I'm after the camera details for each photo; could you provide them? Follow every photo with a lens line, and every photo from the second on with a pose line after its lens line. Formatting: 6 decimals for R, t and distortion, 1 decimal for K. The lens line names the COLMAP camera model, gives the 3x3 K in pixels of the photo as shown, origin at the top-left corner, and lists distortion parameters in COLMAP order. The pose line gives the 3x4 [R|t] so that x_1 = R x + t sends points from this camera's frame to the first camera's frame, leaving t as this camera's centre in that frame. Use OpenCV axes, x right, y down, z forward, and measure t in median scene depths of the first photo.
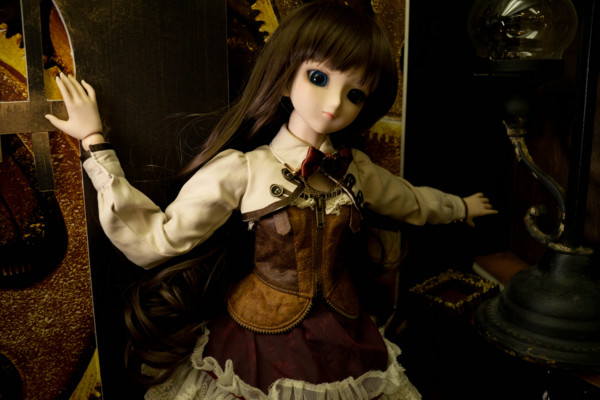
lens RADIAL K [[576.4, 0, 311.6], [0, 576.4, 201.9], [0, 0, 1]] dist [-0.085065, -0.011076]
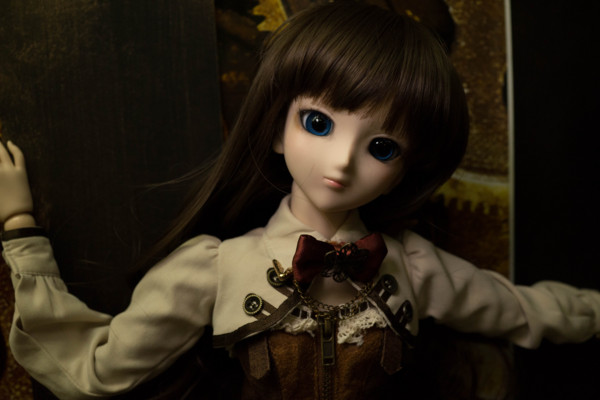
lens RADIAL K [[620.6, 0, 300.0], [0, 620.6, 200.0], [0, 0, 1]] dist [-0.103271, -0.027233]
pose [[0.956779, -0.013684, -0.290495, 0.177586], [-0.014797, 0.995308, -0.095622, -0.066268], [0.290440, 0.095787, 0.952087, 0.351591]]
